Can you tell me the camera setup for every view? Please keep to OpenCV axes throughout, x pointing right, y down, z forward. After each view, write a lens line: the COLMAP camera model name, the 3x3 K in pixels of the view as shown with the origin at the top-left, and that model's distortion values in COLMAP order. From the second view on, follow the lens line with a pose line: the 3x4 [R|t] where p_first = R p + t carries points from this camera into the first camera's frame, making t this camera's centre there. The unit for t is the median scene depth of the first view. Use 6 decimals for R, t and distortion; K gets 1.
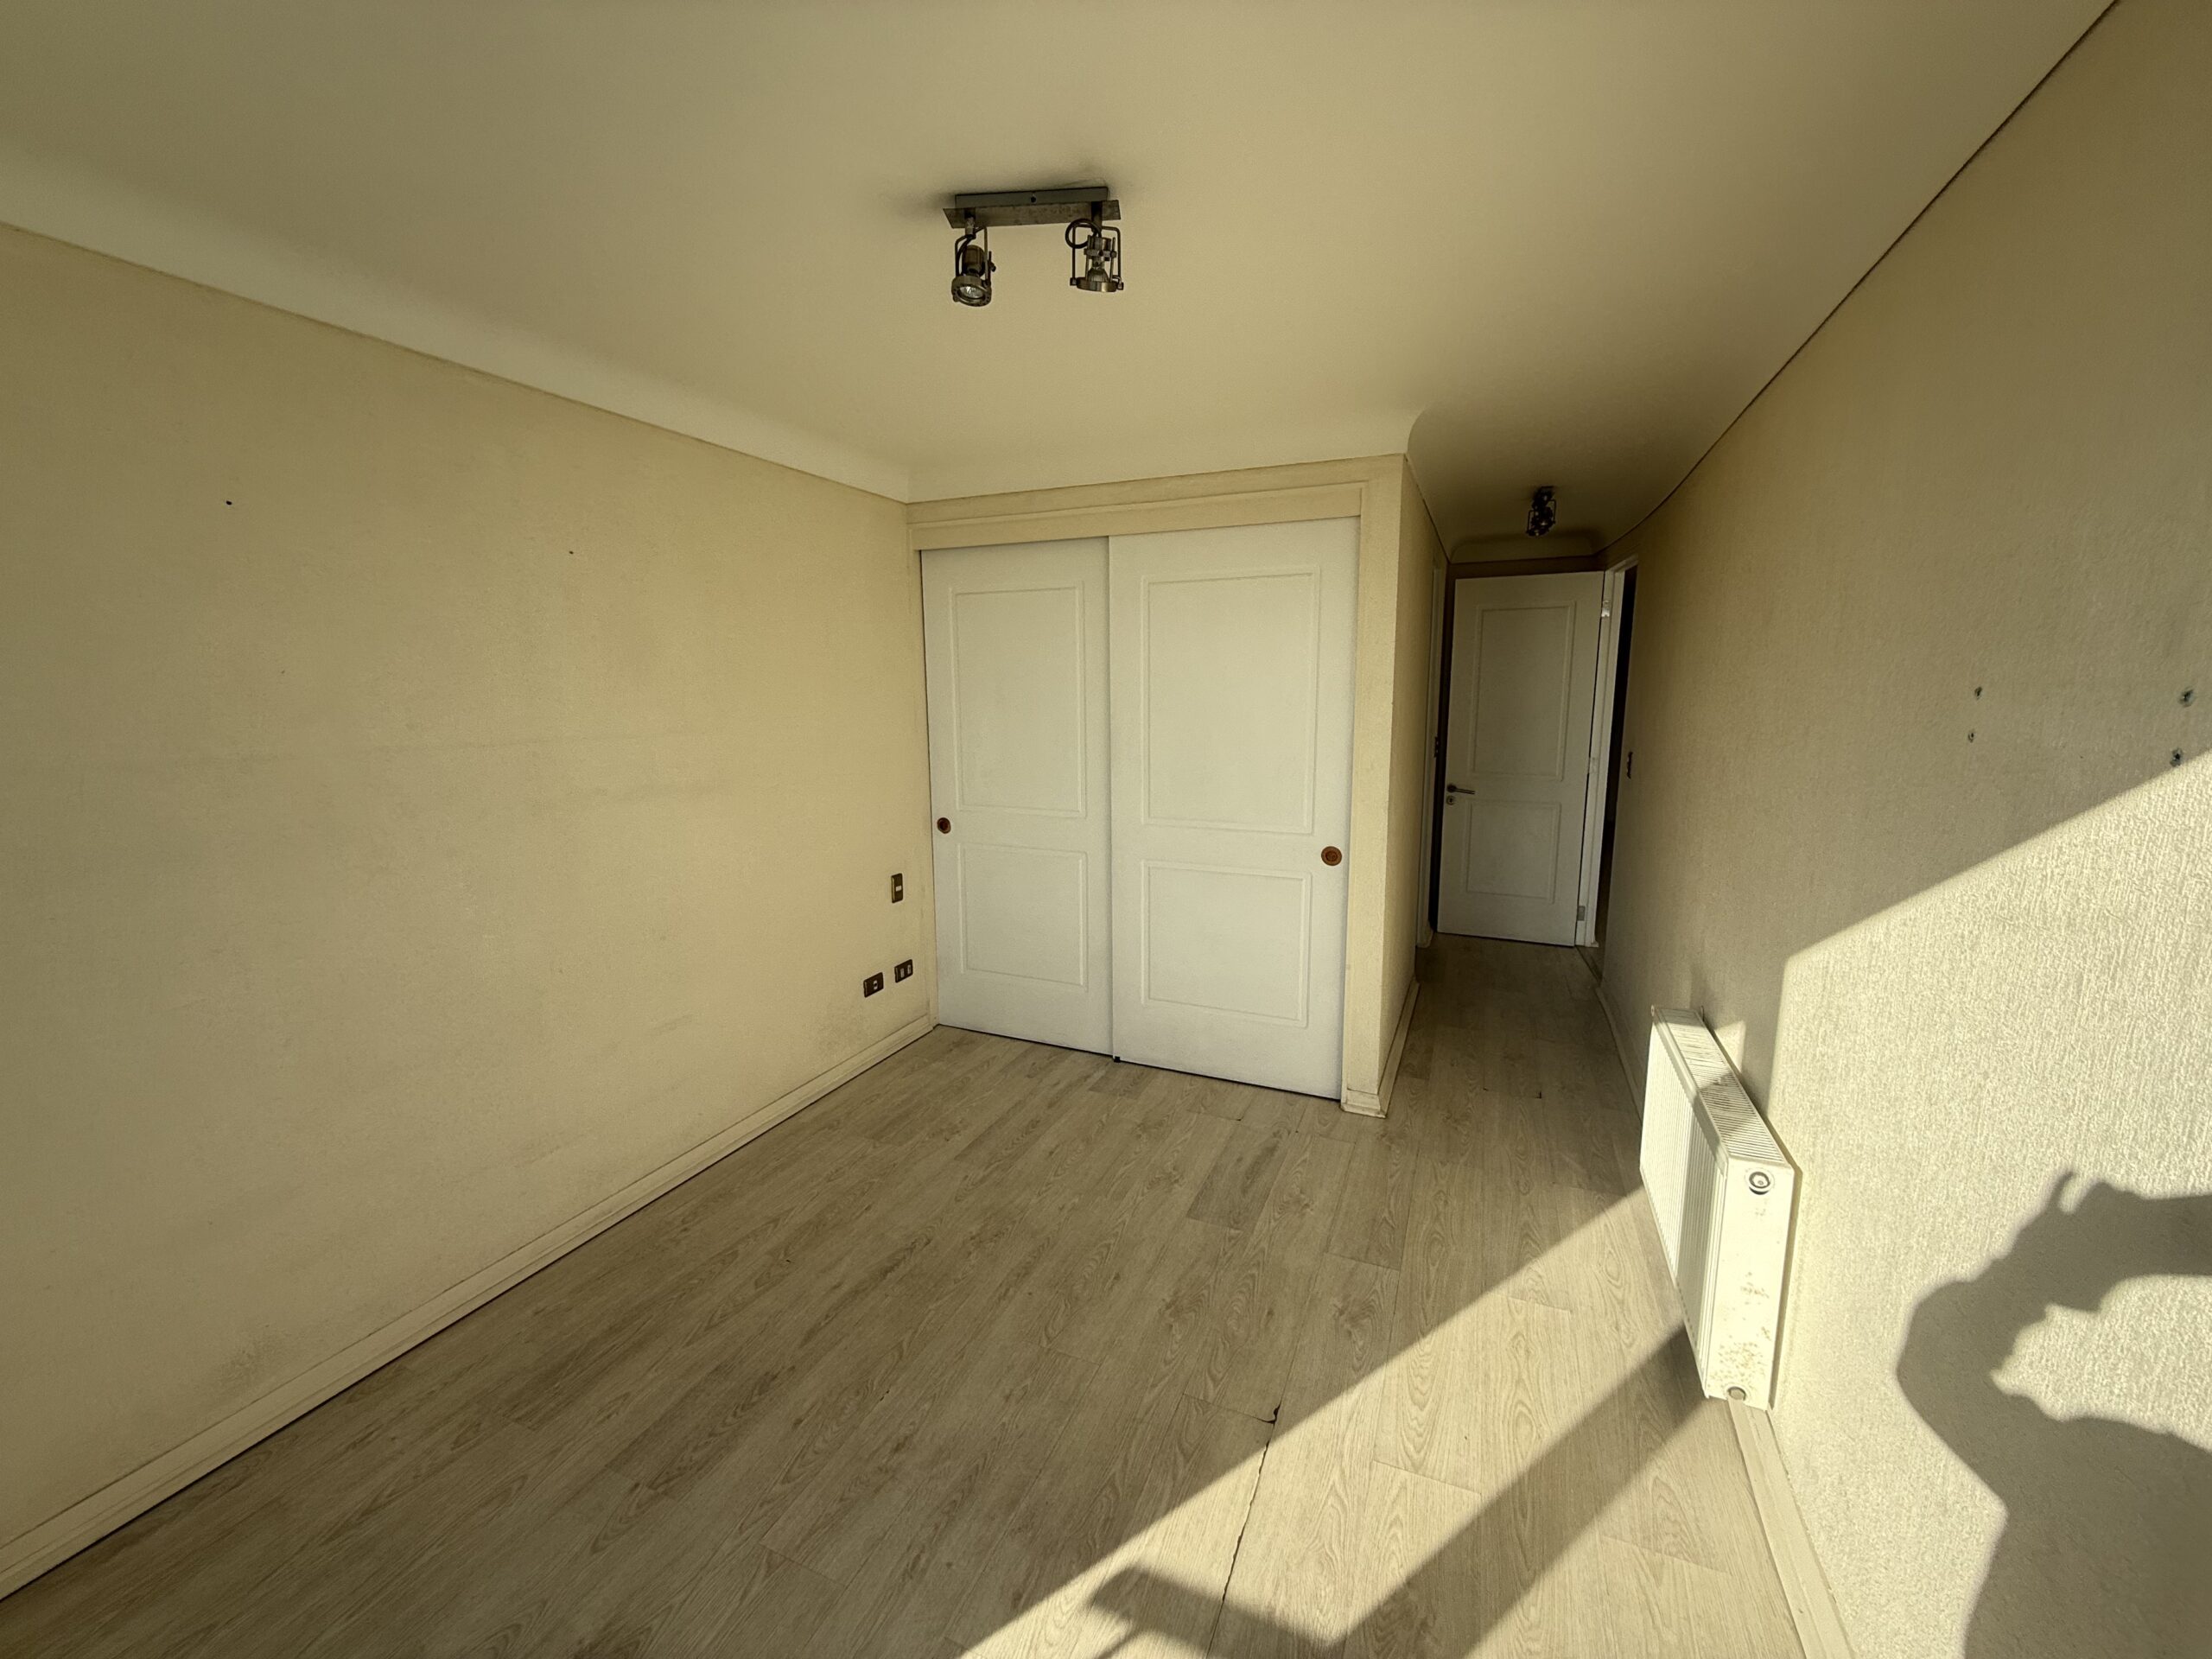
lens RADIAL K [[877.0, 0, 1113.8], [0, 877.0, 830.2], [0, 0, 1]] dist [-0.002530, 0.000025]
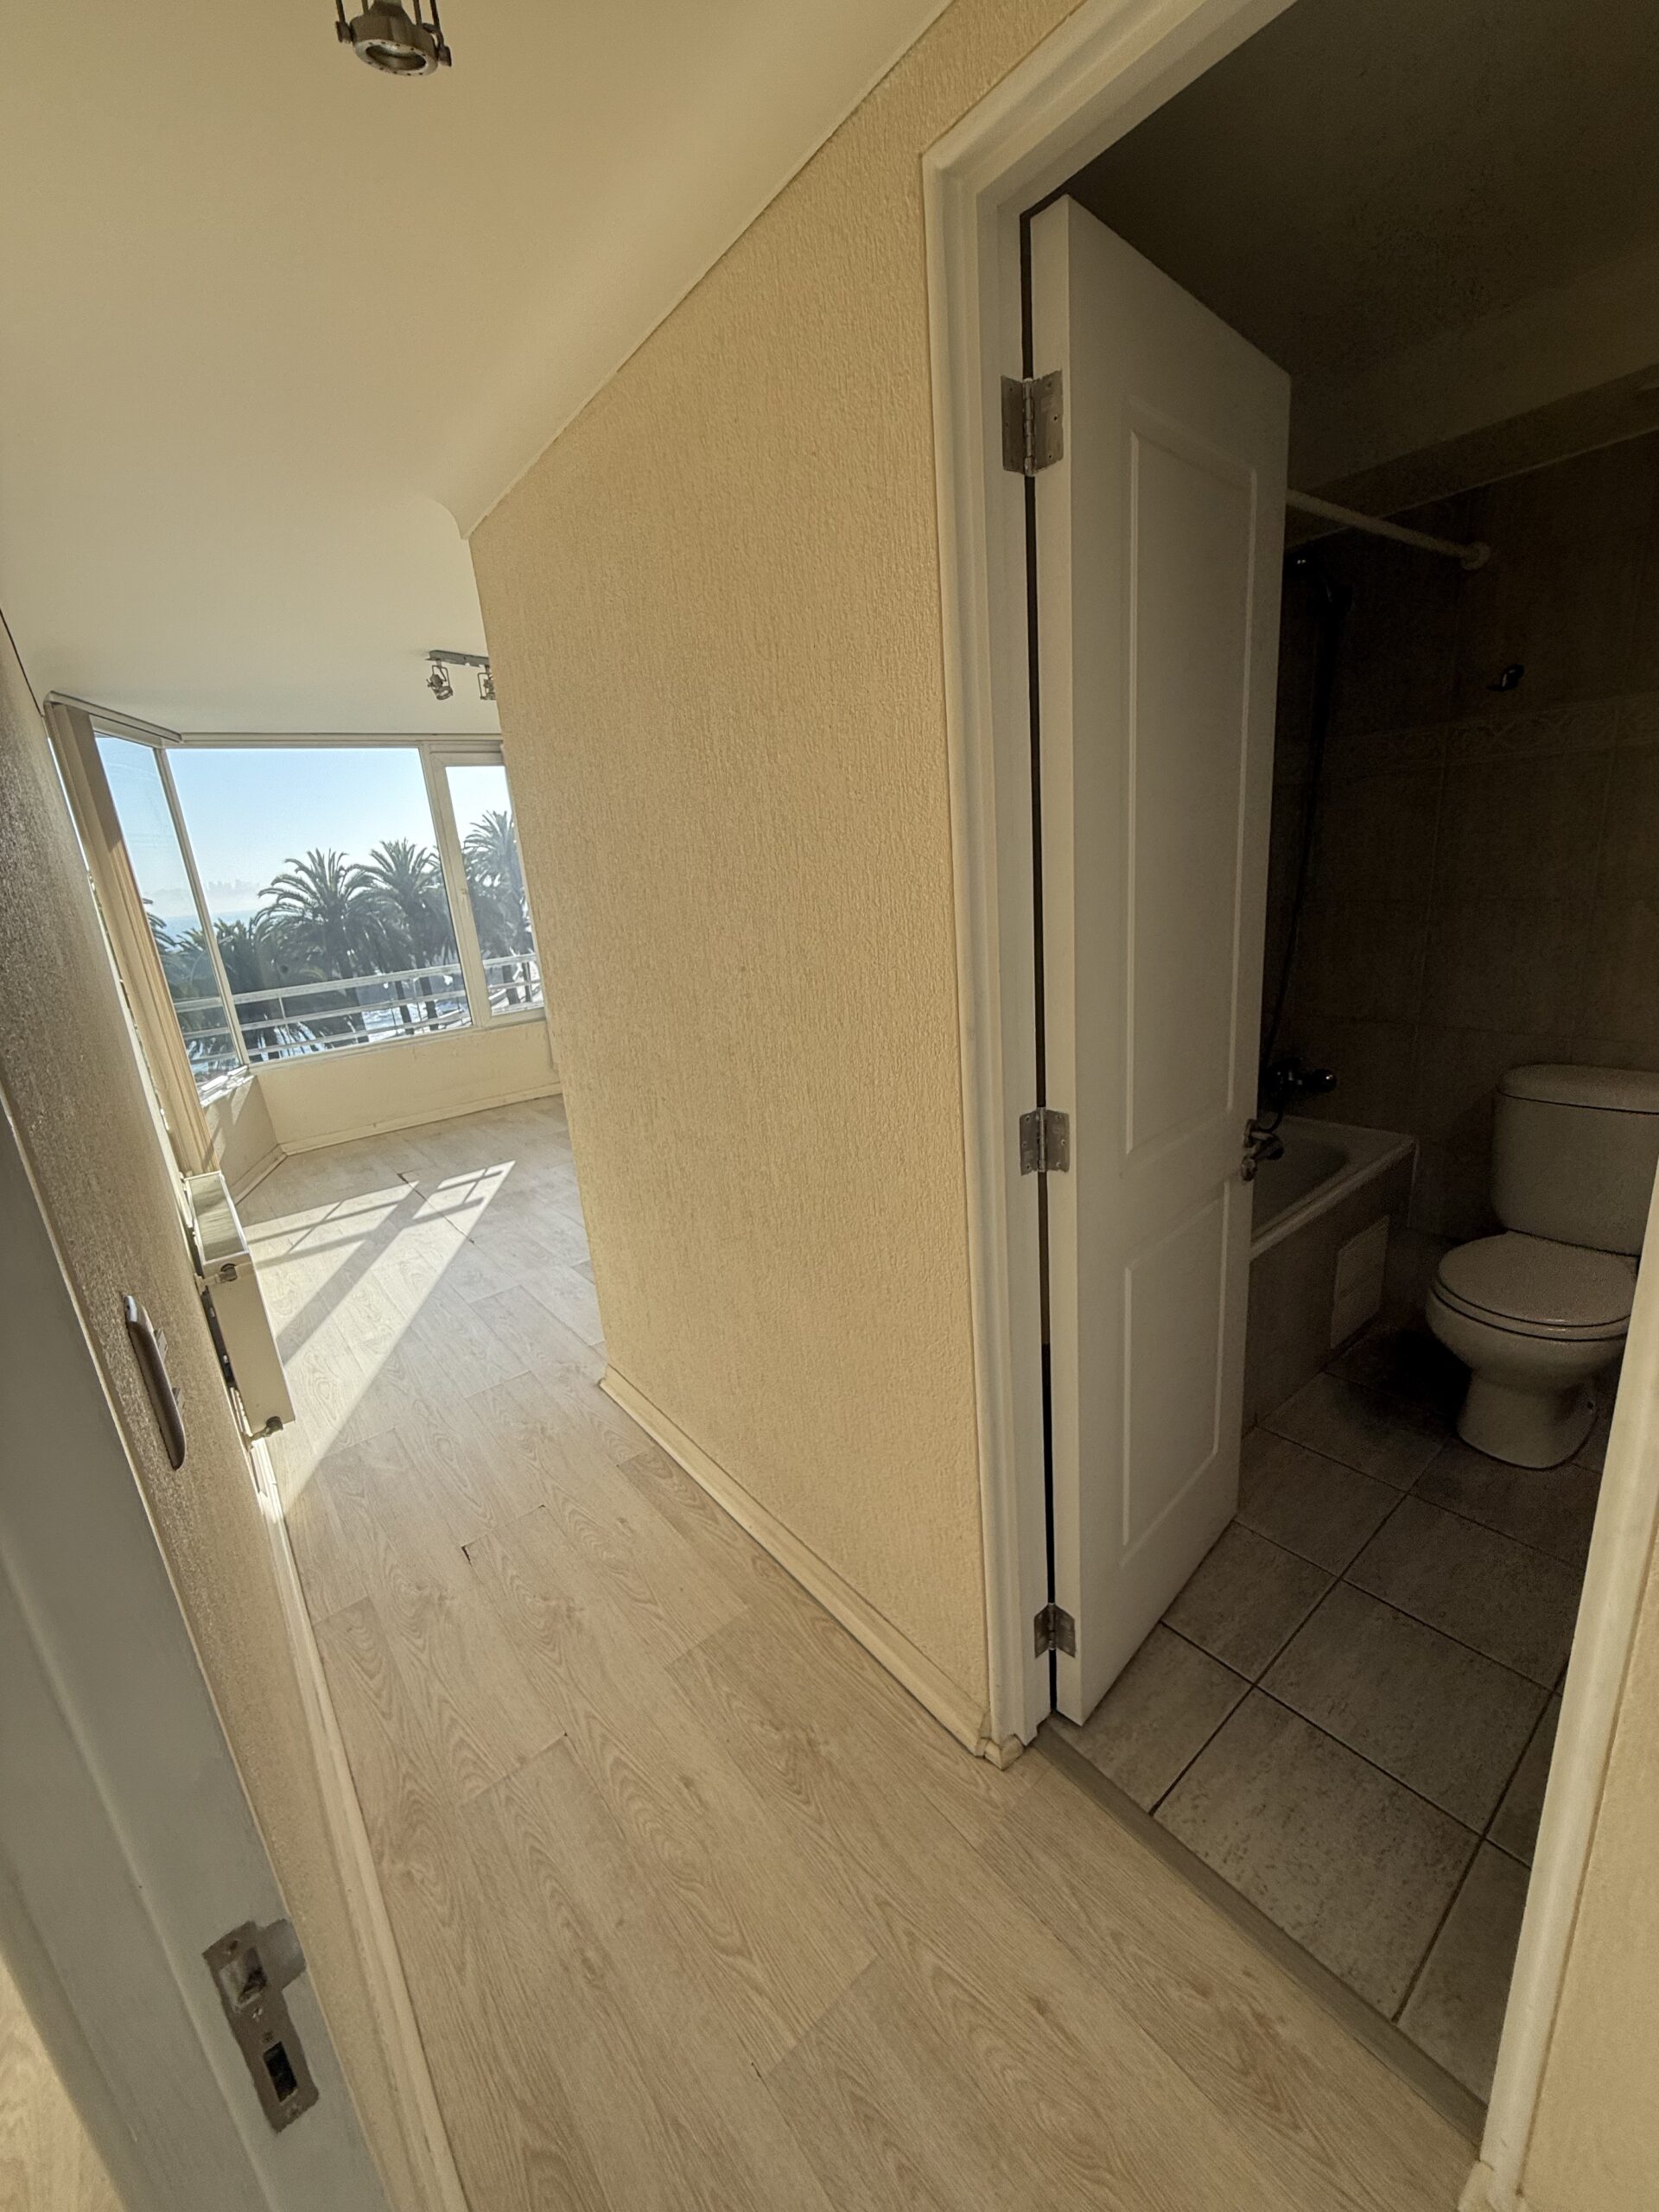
lens RADIAL K [[877.0, 0, 832.1], [0, 877.0, 1101.2], [0, 0, 1]] dist [-0.002530, 0.000025]
pose [[-0.468103, 0.282051, -0.837452, 1.086506], [-0.056985, 0.936087, 0.347123, -0.309681], [0.881834, 0.210211, -0.422113, 1.946788]]
